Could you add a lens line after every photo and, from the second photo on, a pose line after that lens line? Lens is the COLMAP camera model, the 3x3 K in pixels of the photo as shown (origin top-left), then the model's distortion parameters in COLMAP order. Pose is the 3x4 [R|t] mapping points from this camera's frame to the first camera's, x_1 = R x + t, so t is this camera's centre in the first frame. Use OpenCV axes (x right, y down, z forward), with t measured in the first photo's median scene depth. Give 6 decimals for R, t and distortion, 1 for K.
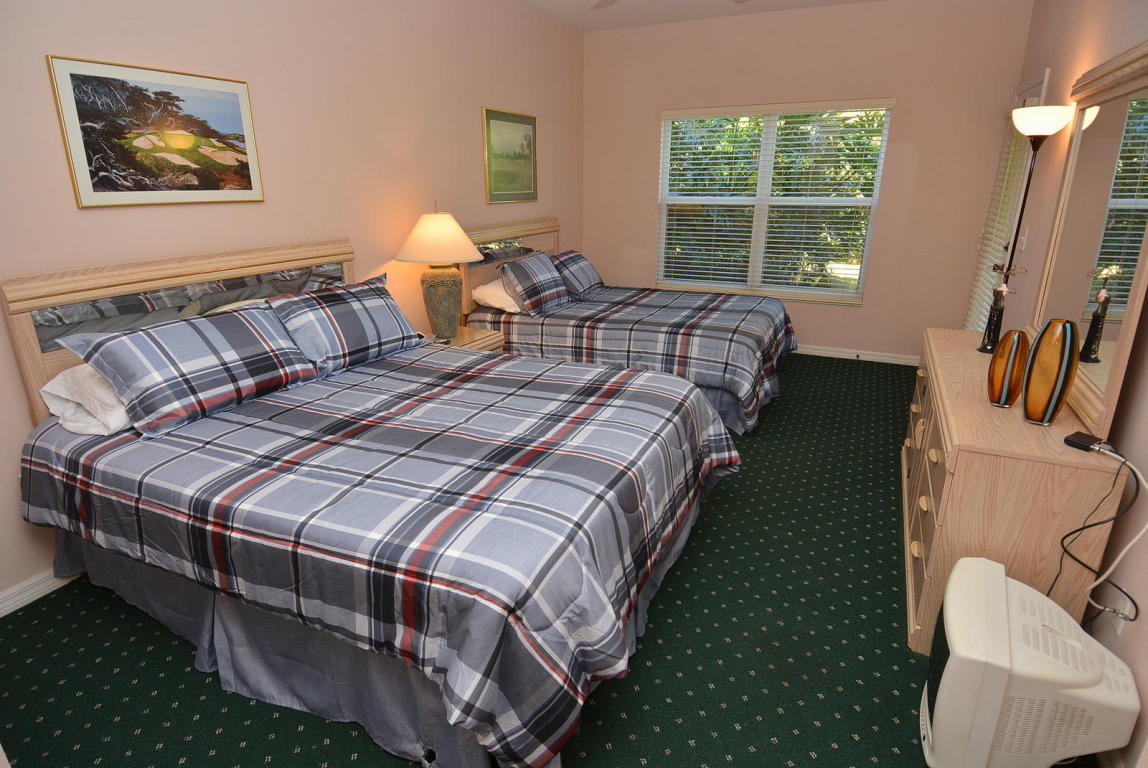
lens RADIAL K [[652.0, 0, 577.9], [0, 652.0, 389.9], [0, 0, 1]] dist [0.058598, -0.062071]
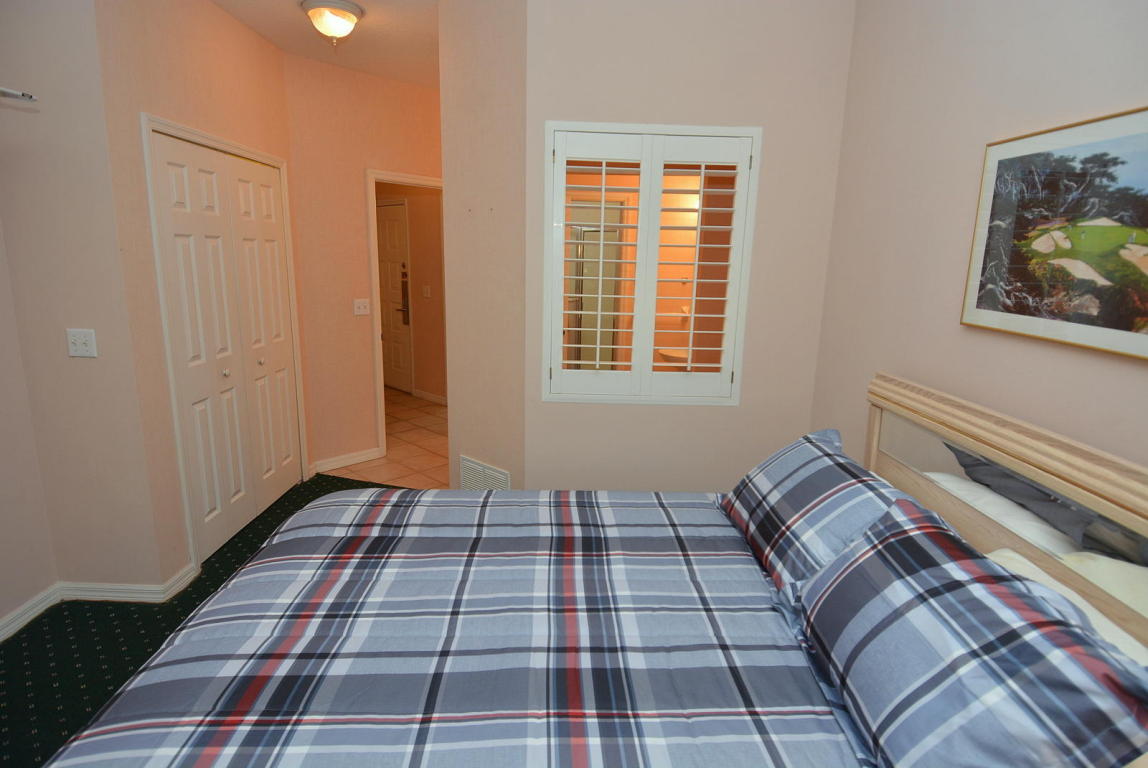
lens RADIAL K [[614.9, 0, 577.2], [0, 614.9, 385.3], [0, 0, 1]] dist [0.053740, -0.056413]
pose [[-0.888384, 0.070722, -0.453621, 0.023006], [-0.168231, 0.869191, 0.464980, -0.447936], [0.427167, 0.489394, -0.760278, 1.299248]]
